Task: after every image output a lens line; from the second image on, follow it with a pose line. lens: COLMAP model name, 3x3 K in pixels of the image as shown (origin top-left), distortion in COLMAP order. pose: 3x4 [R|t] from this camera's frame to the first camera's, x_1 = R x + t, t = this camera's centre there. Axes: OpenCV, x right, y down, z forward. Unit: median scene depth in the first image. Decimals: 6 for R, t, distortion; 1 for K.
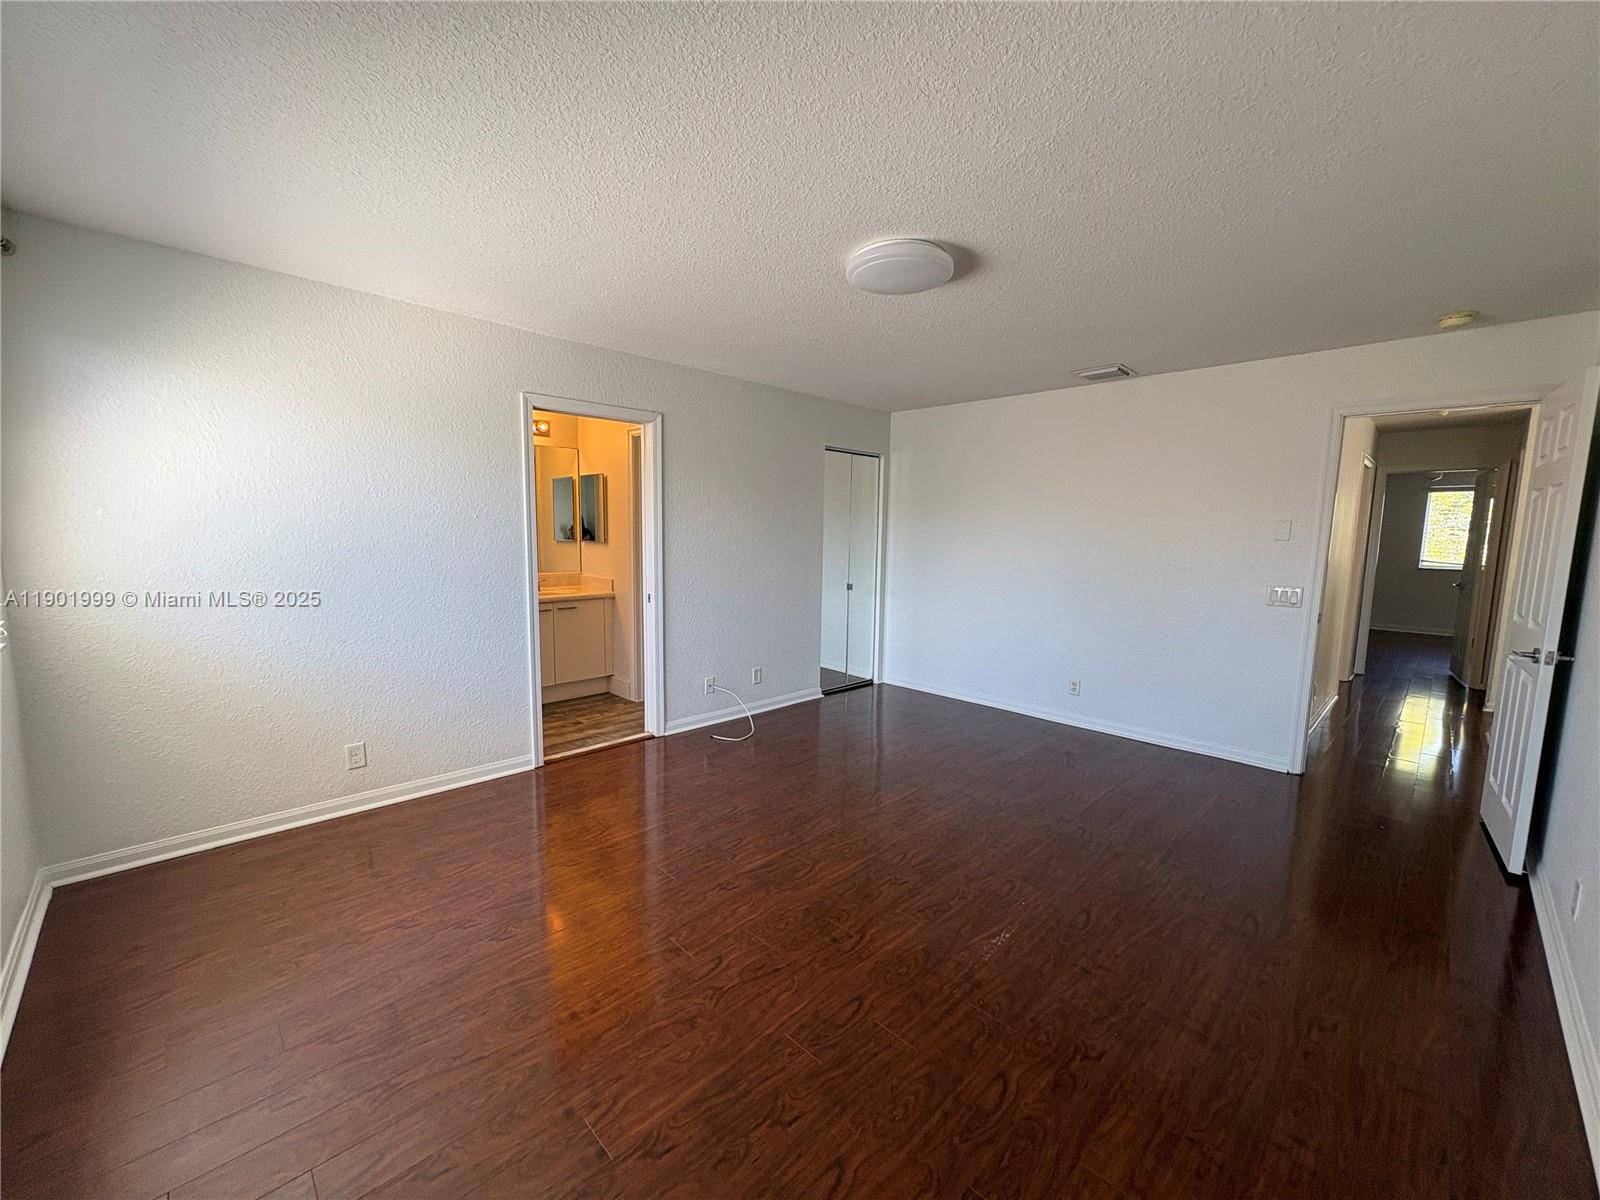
lens RADIAL K [[640.7, 0, 803.0], [0, 640.7, 603.3], [0, 0, 1]] dist [-0.004450, 0.000111]
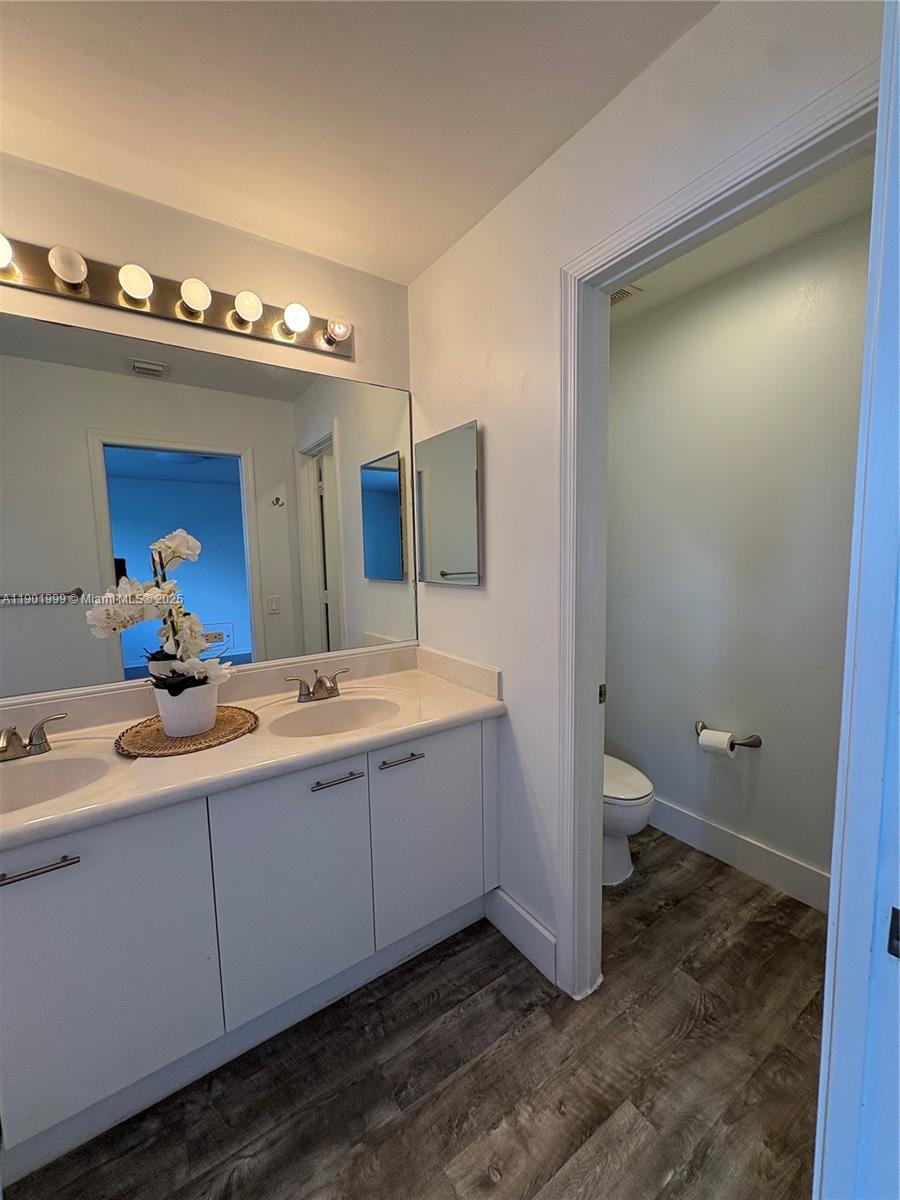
lens RADIAL K [[480.5, 0, 448.8], [0, 480.5, 599.3], [0, 0, 1]] dist [-0.004450, 0.000111]
pose [[0.982624, -0.014453, -0.185046, -0.271341], [0.012259, 0.999840, -0.012993, -0.081795], [0.185204, 0.010499, 0.982644, 0.685178]]
